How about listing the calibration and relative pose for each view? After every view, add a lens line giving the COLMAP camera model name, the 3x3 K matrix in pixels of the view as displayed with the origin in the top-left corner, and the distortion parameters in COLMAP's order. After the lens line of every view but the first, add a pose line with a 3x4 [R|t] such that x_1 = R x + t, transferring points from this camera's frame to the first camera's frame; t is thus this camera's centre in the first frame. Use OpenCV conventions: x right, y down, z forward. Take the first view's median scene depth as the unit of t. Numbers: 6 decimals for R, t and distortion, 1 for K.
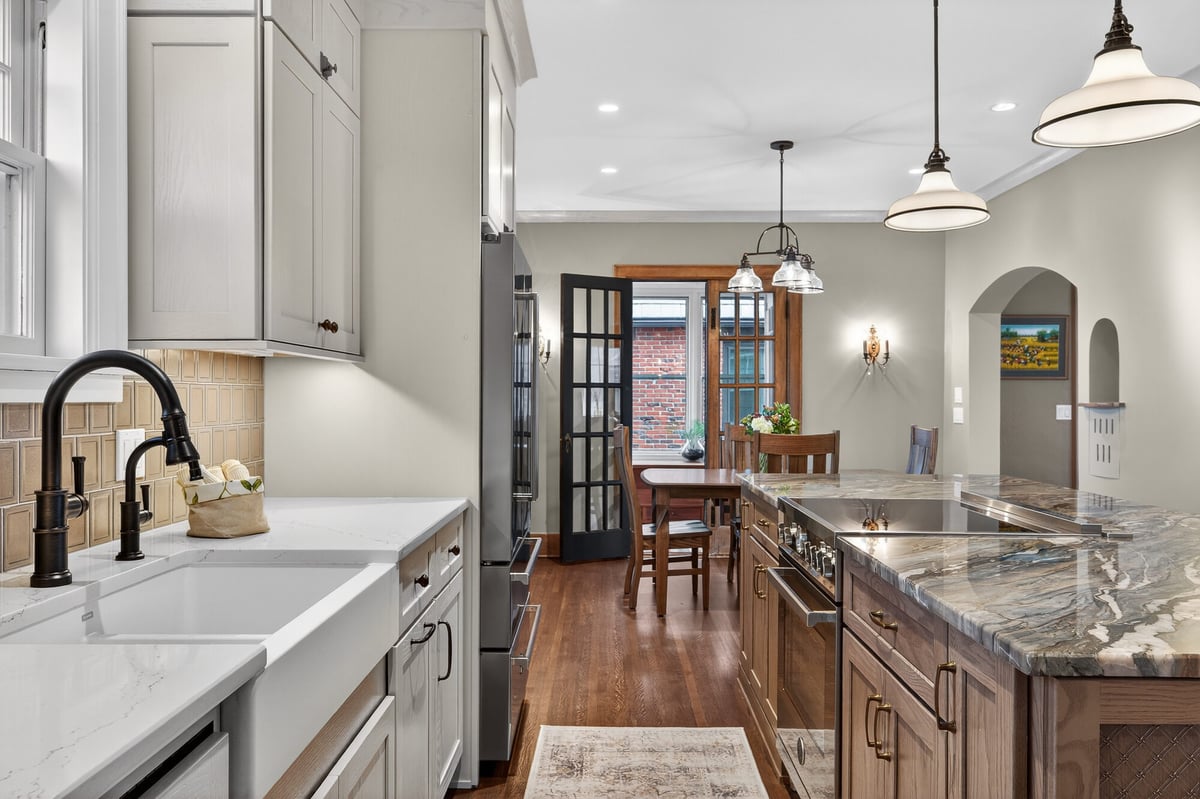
lens RADIAL K [[910.2, 0, 596.8], [0, 910.2, 396.7], [0, 0, 1]] dist [0.010255, 0.004349]
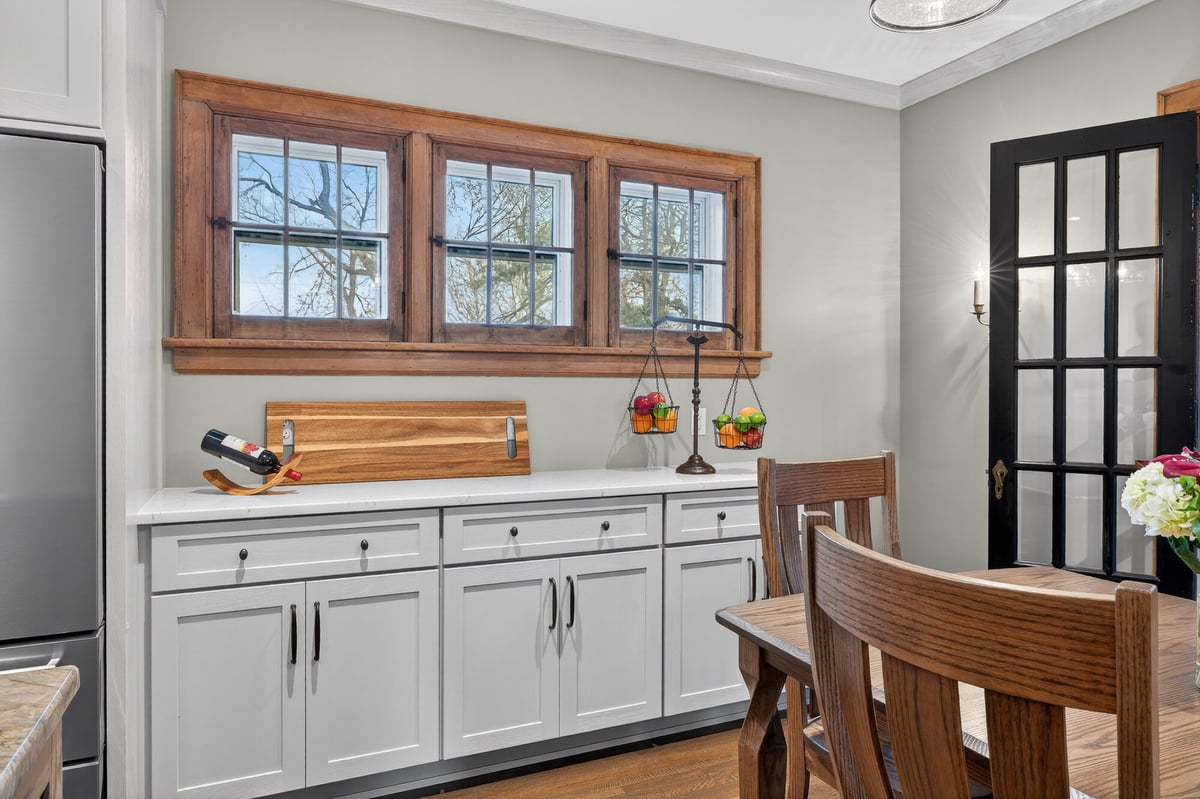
lens RADIAL K [[766.2, 0, 596.0], [0, 766.2, 389.0], [0, 0, 1]] dist [-0.000110, 0.007822]
pose [[0.418019, 0.000885, -0.908438, 0.578501], [0.000500, 0.999999, 0.001204, 0.000408], [0.908438, -0.000957, 0.418018, 1.398619]]
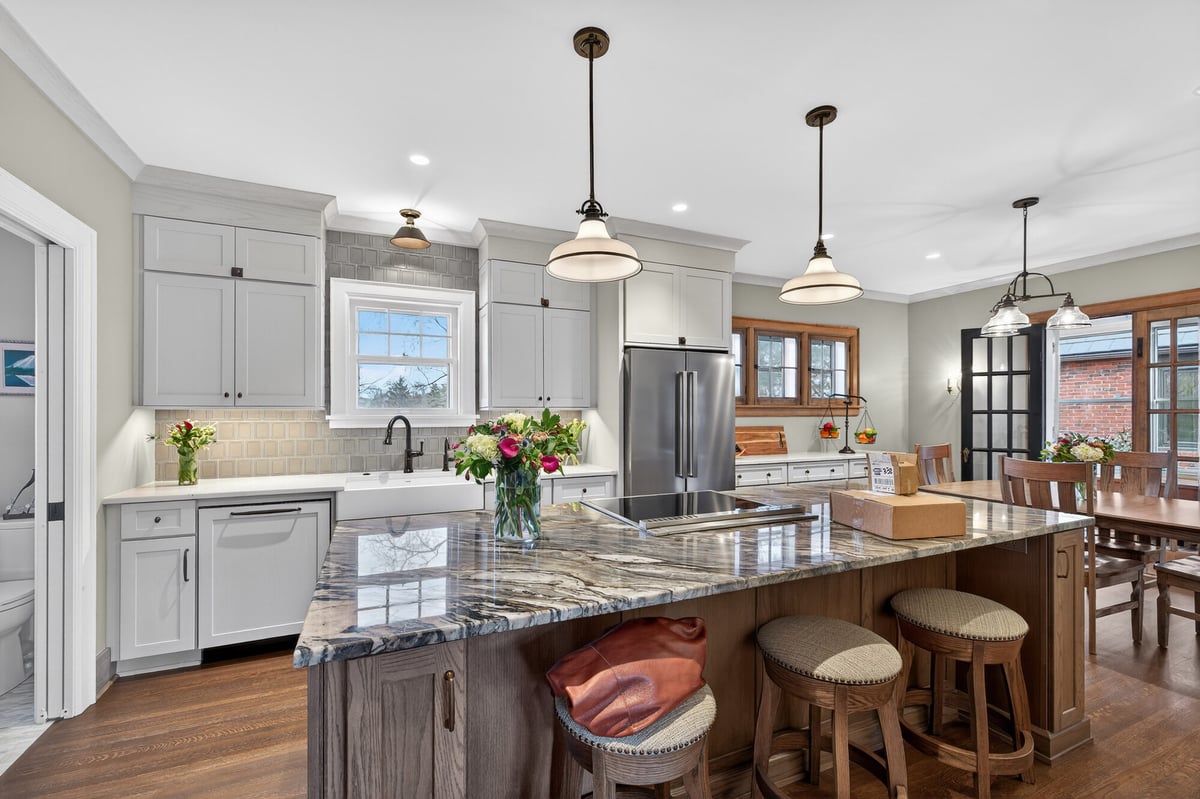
lens RADIAL K [[504.6, 0, 599.9], [0, 504.6, 413.1], [0, 0, 1]] dist [0.003700, 0.000094]
pose [[0.418640, -0.002363, -0.908149, 0.943759], [0.004009, 0.999992, -0.000754, -0.028403], [0.908144, -0.003325, 0.418646, 0.439988]]
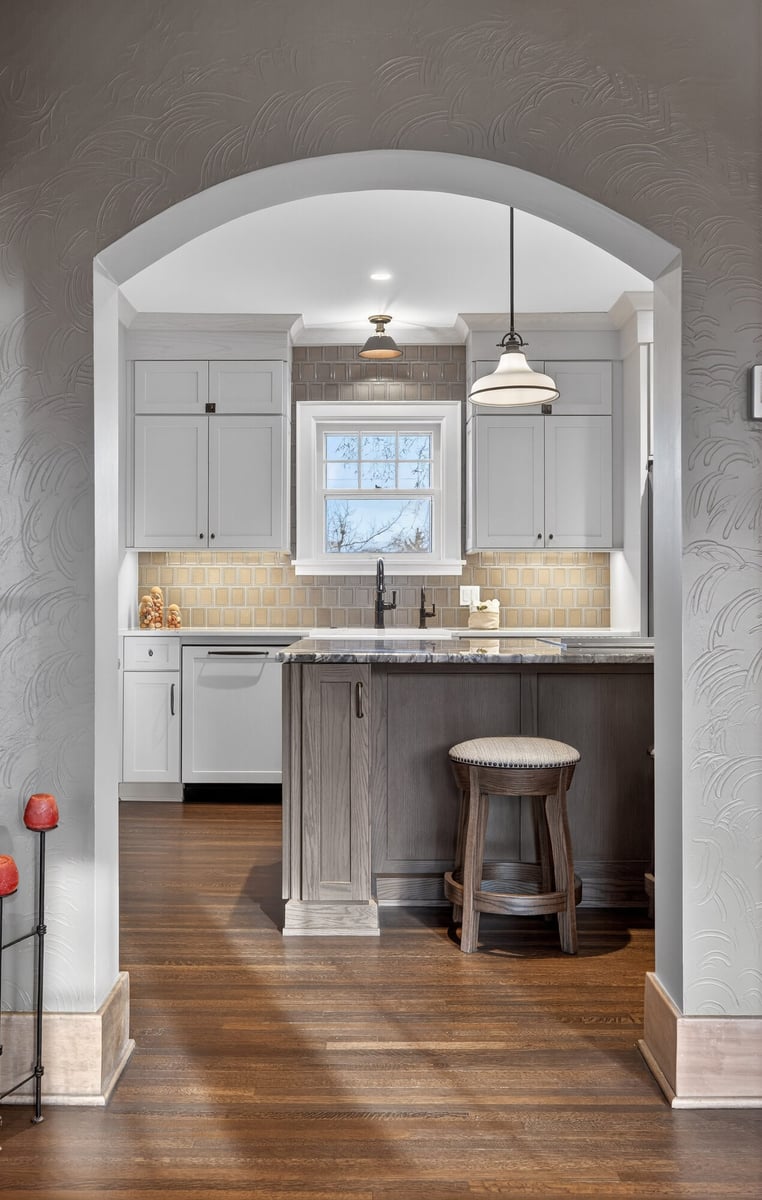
lens RADIAL K [[1062.1, 0, 362.1], [0, 1062.1, 599.4], [0, 0, 1]] dist [-0.014856, -0.001745]
pose [[0.001206, -0.005529, -0.999984, 1.740306], [0.001628, 0.999983, -0.005527, 0.063196], [0.999998, -0.001621, 0.001215, 0.491725]]
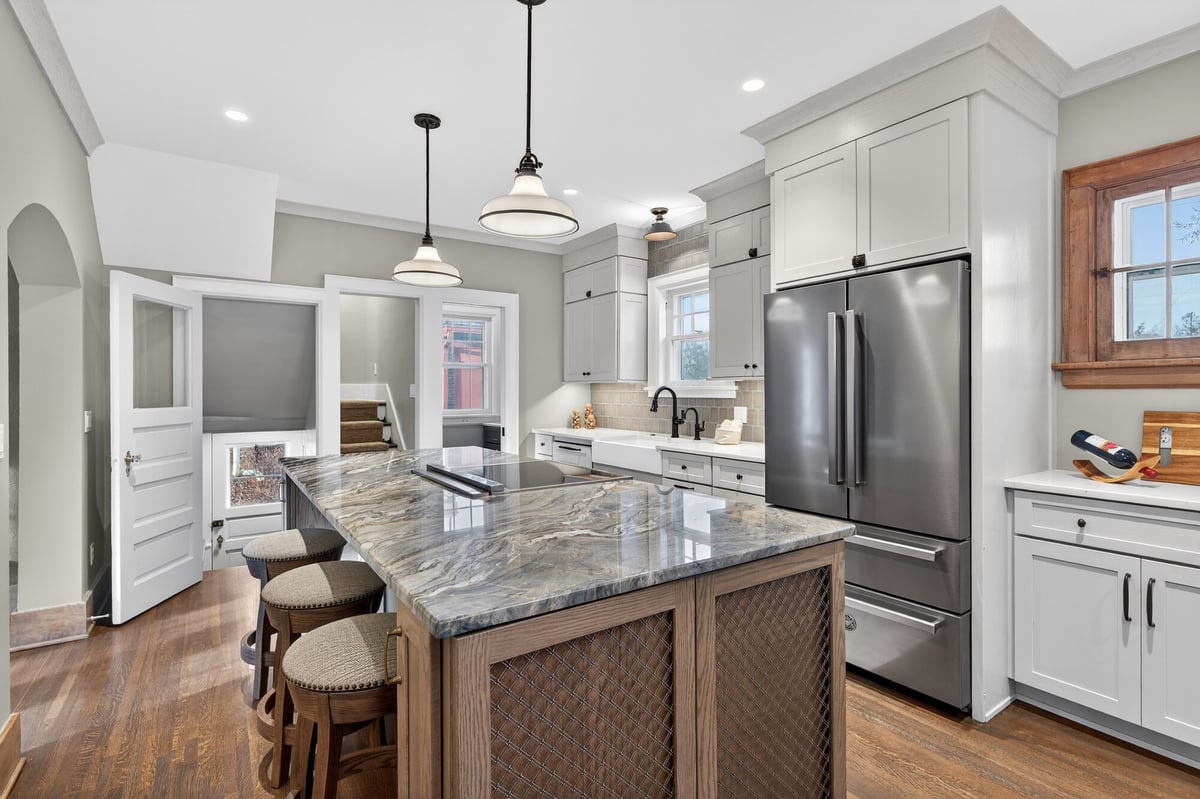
lens RADIAL K [[565.1, 0, 594.5], [0, 565.1, 392.4], [0, 0, 1]] dist [-0.005410, 0.000520]
pose [[-0.825586, 0.000680, -0.564275, 0.699117], [0.000959, 1.000000, -0.000199, -0.009992], [0.564275, -0.000705, -0.825587, 1.634030]]
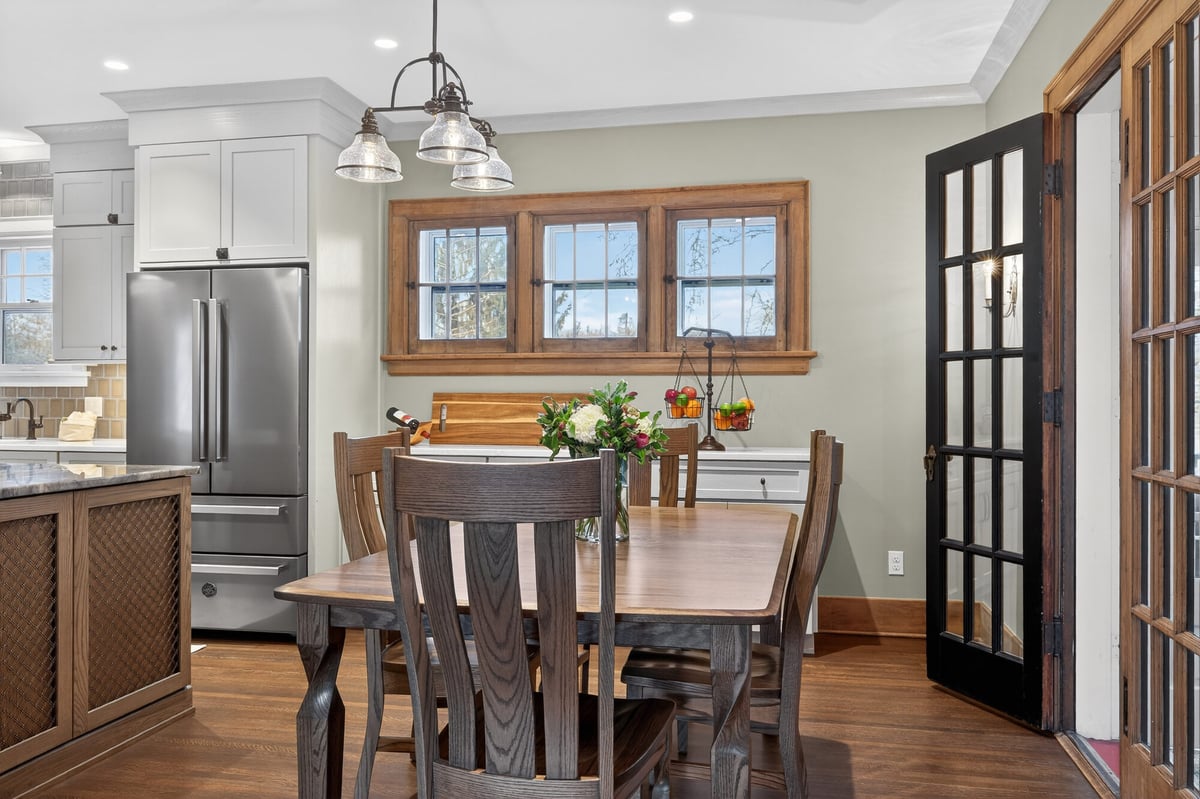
lens RADIAL K [[910.2, 0, 594.9], [0, 910.2, 390.1], [0, 0, 1]] dist [0.010255, 0.004349]
pose [[-0.200581, -0.011455, -0.979610, 1.221733], [-0.001504, 0.999934, -0.011384, 0.030165], [0.979676, -0.000810, -0.200585, 2.049943]]
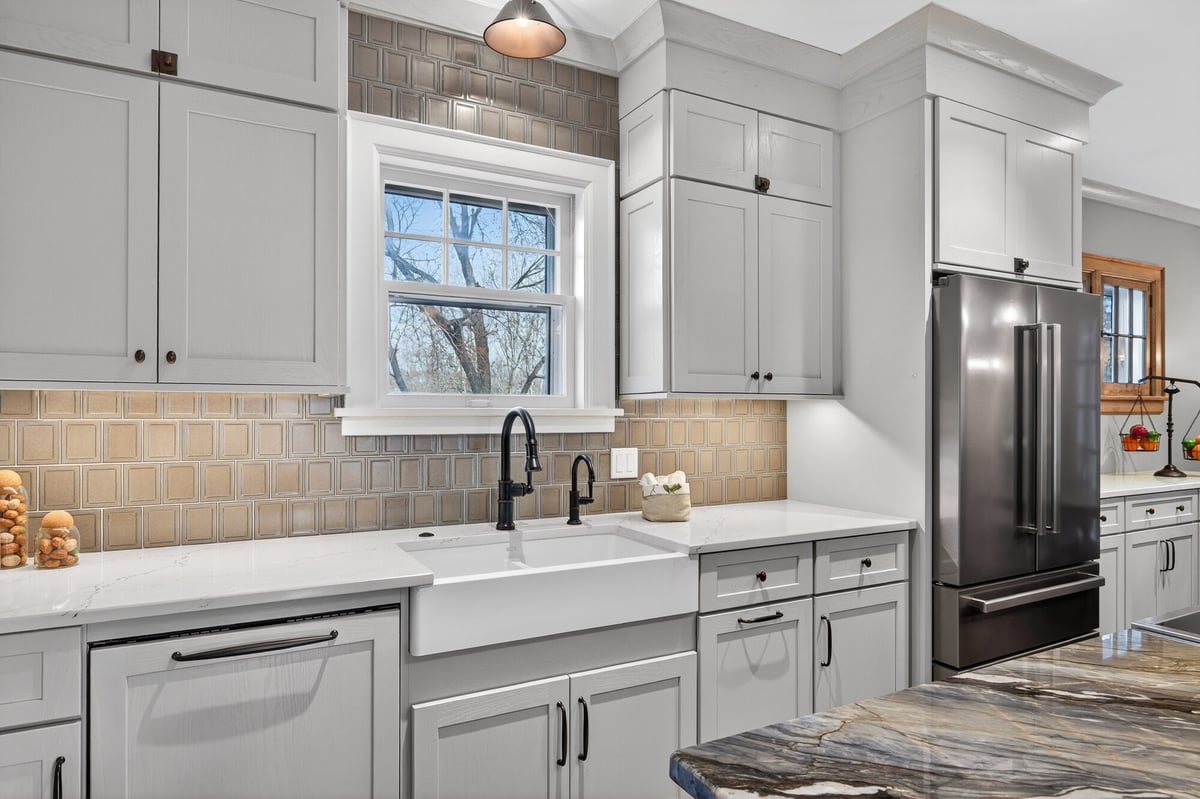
lens RADIAL K [[707.0, 0, 606.3], [0, 707.0, 411.1], [0, 0, 1]] dist [-0.002307, -0.000800]
pose [[0.481776, -0.002197, -0.876292, 0.426125], [0.002039, 0.999997, -0.001386, -0.021400], [0.876292, -0.001119, 0.481779, 0.248314]]
